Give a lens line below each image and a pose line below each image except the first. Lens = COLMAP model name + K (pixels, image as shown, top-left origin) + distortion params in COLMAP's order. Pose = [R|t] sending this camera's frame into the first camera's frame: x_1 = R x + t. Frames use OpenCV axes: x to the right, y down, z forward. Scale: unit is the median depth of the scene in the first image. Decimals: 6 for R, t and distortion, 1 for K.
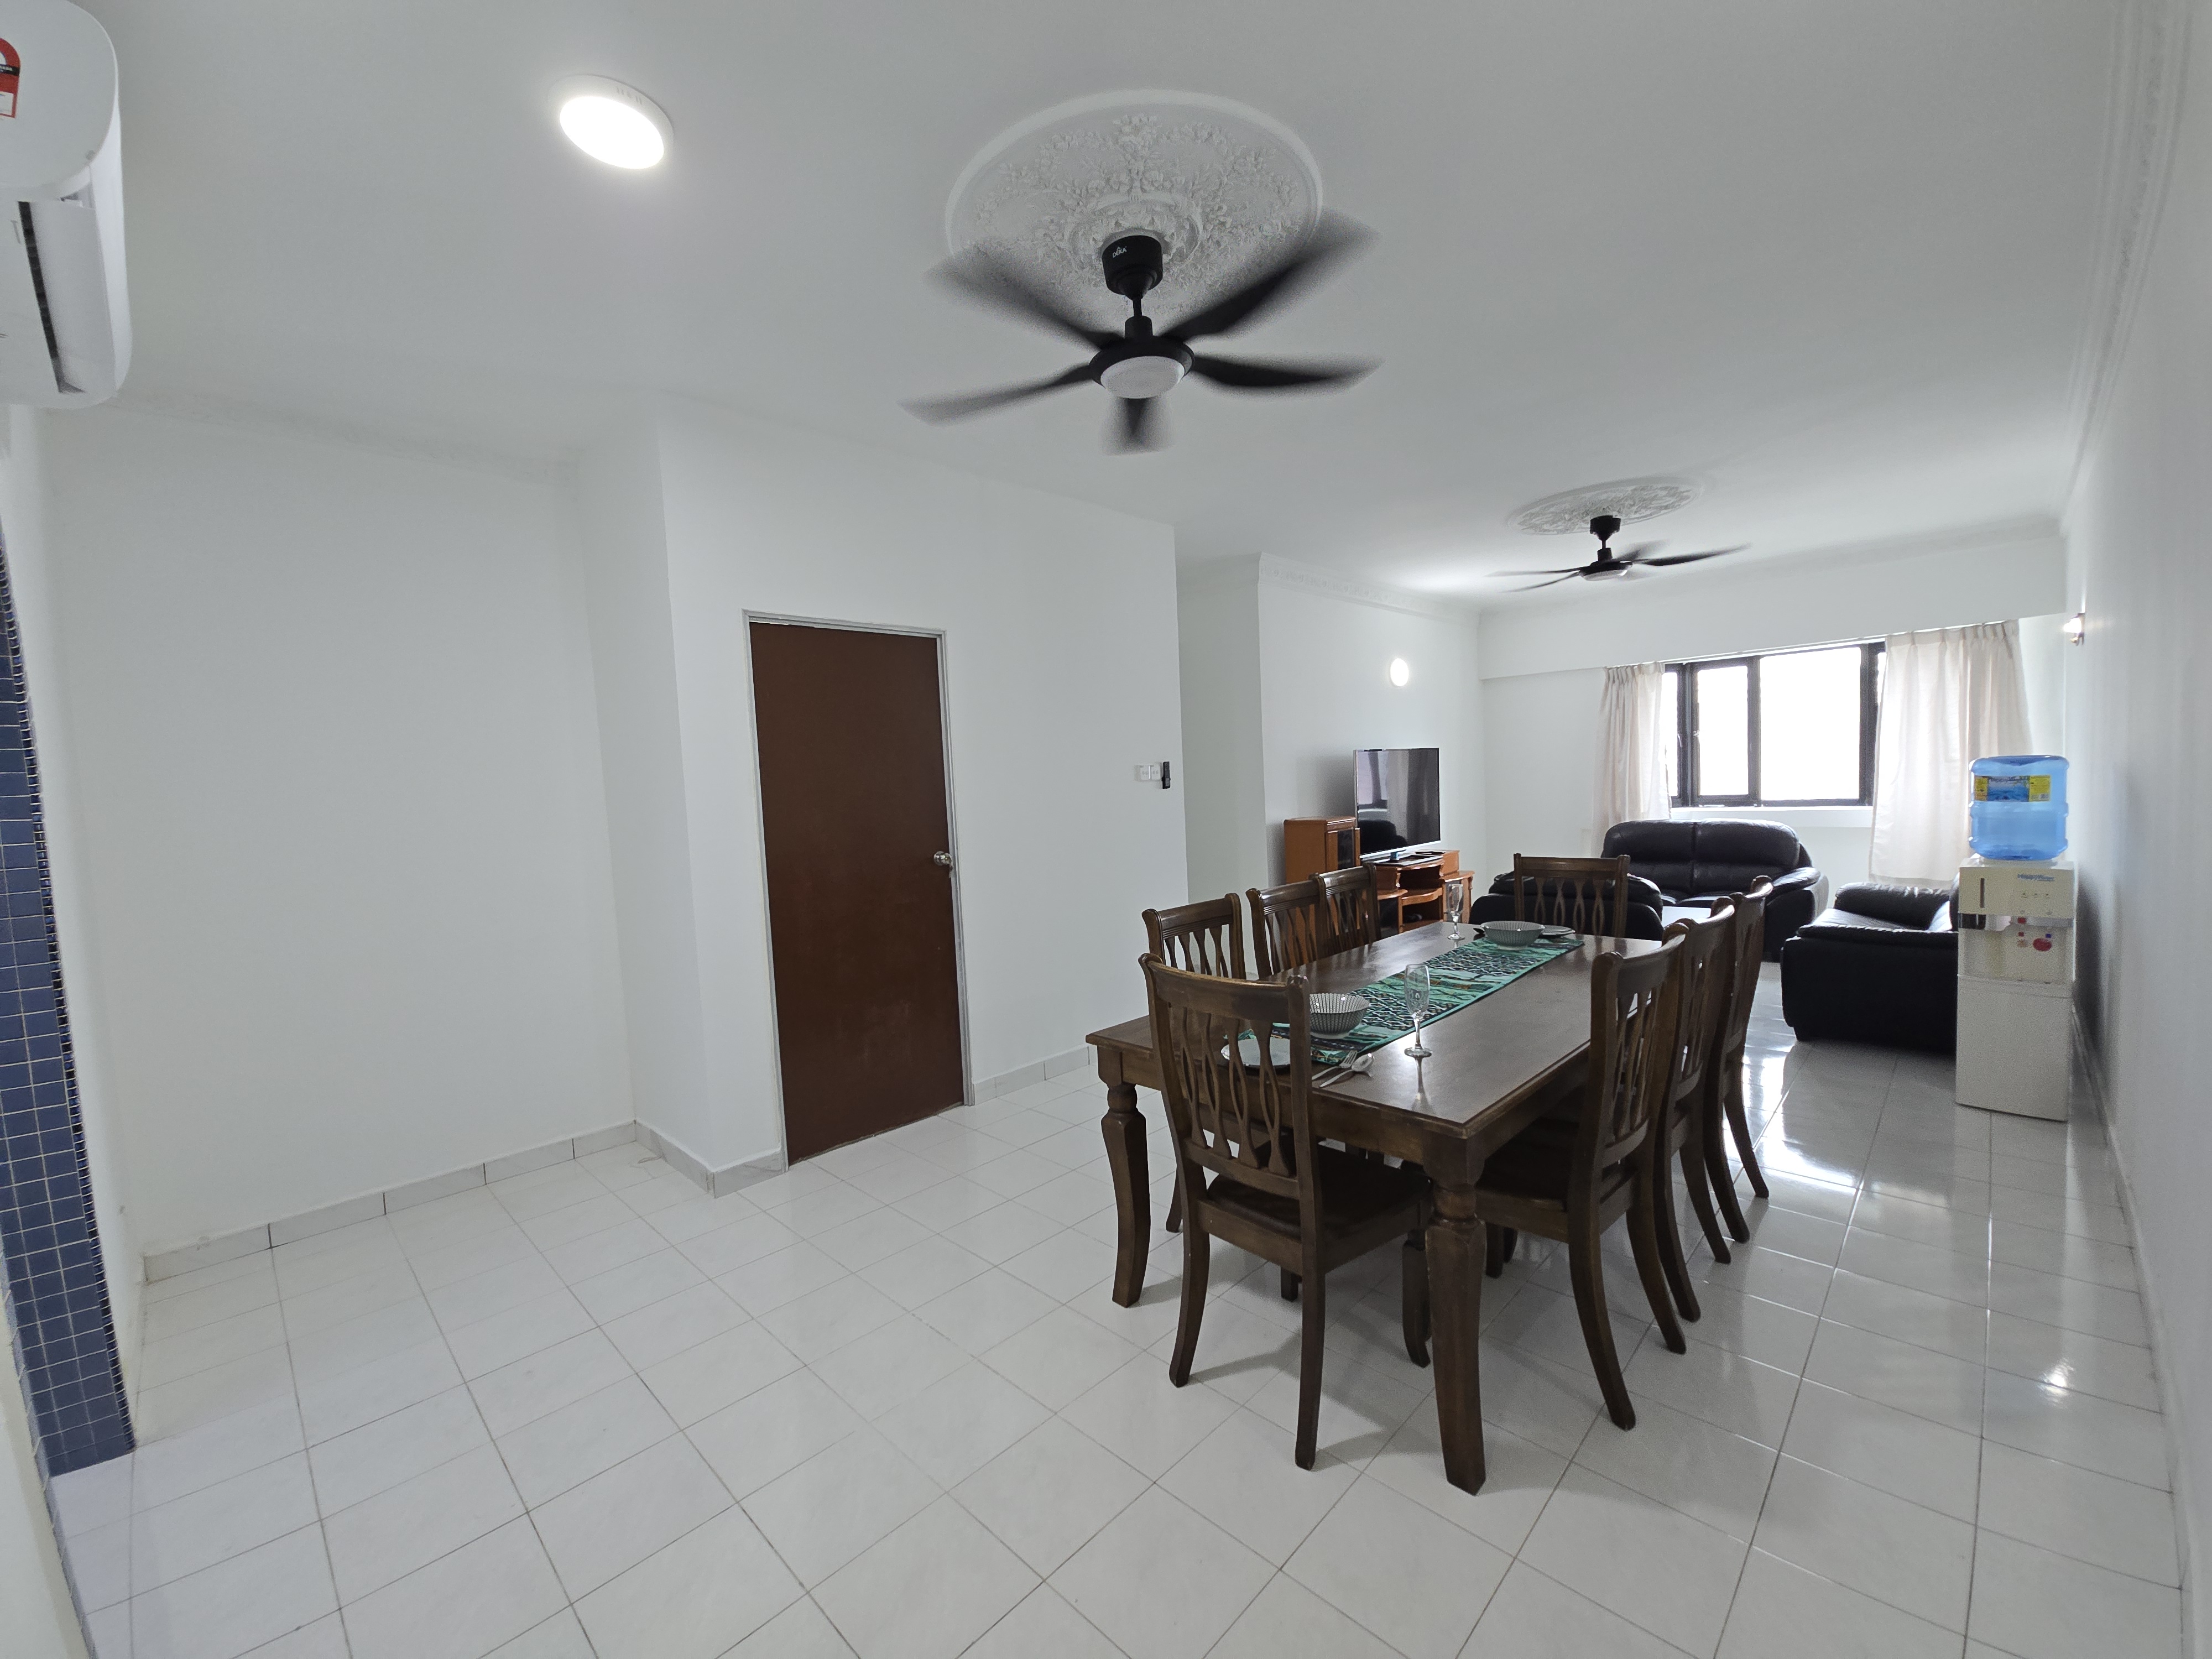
lens RADIAL K [[899.4, 0, 1109.0], [0, 899.4, 837.5], [0, 0, 1]] dist [0.002838, 0.000533]
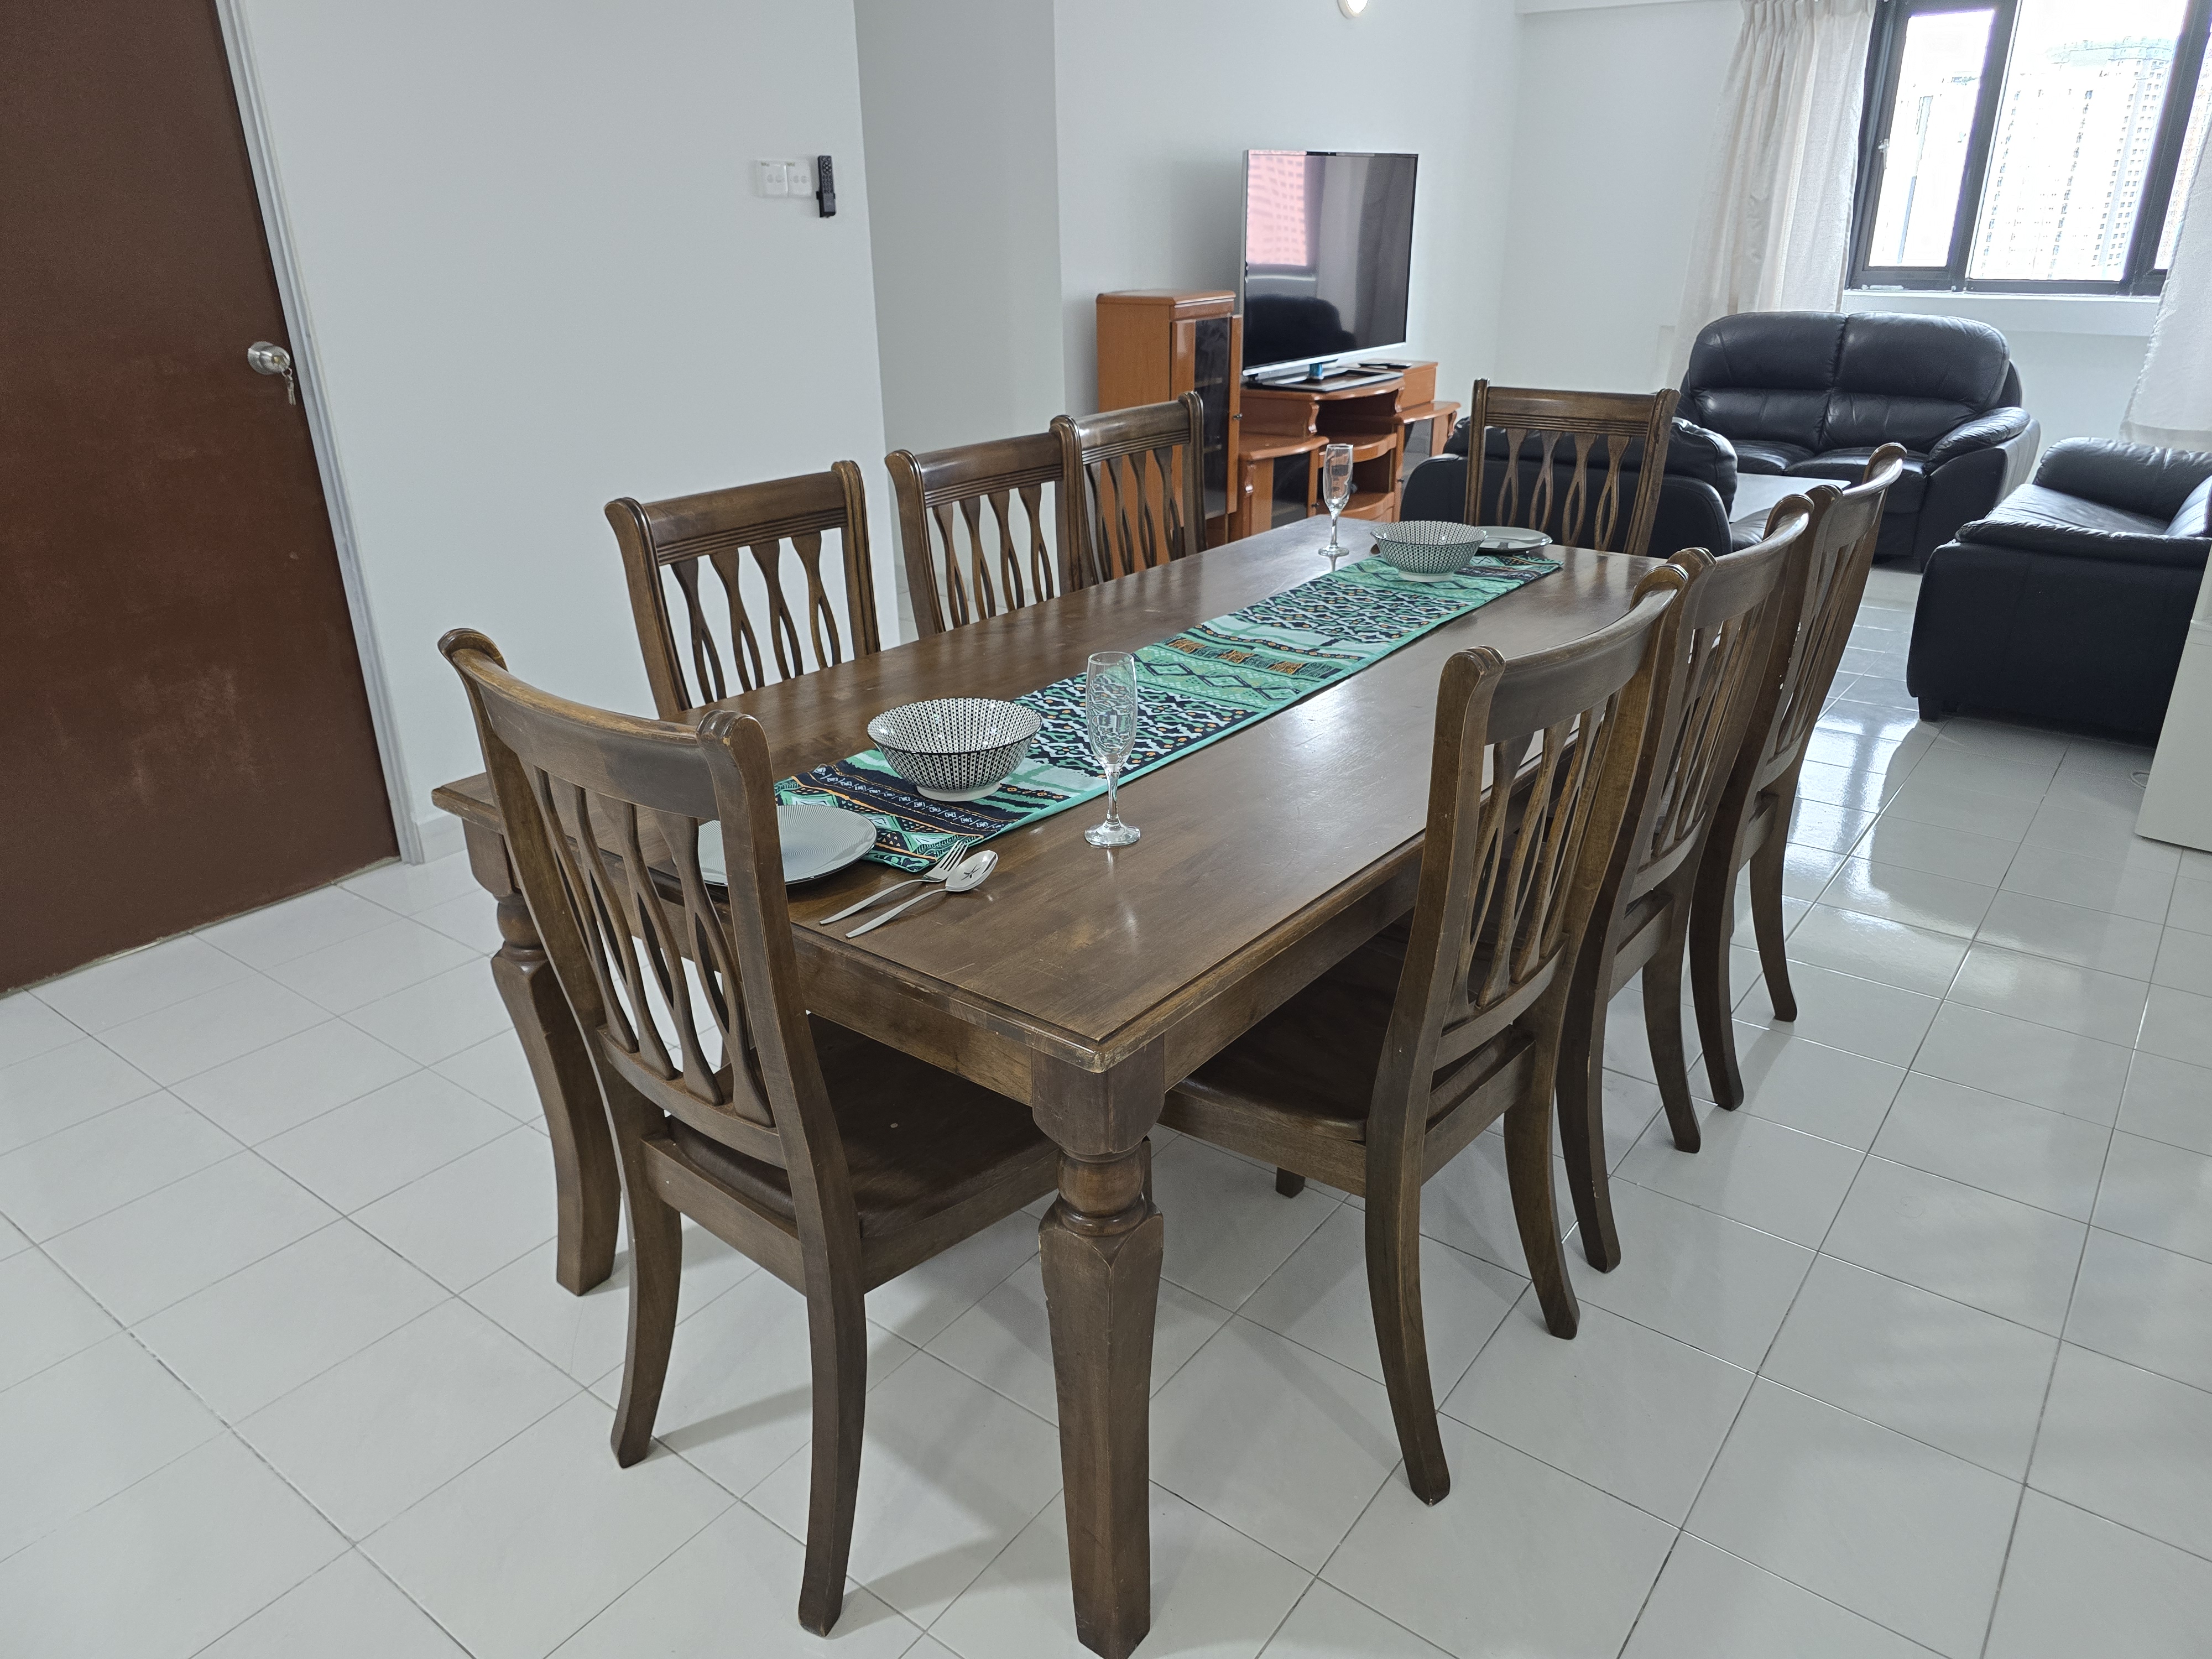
lens RADIAL K [[1497.7, 0, 1133.9], [0, 1497.7, 827.9], [0, 0, 1]] dist [0.038537, -0.037611]
pose [[0.990023, -0.018458, 0.139689, 0.142647], [-0.027492, 0.947026, 0.319977, -0.009605], [-0.138195, -0.320625, 0.937071, 0.154101]]
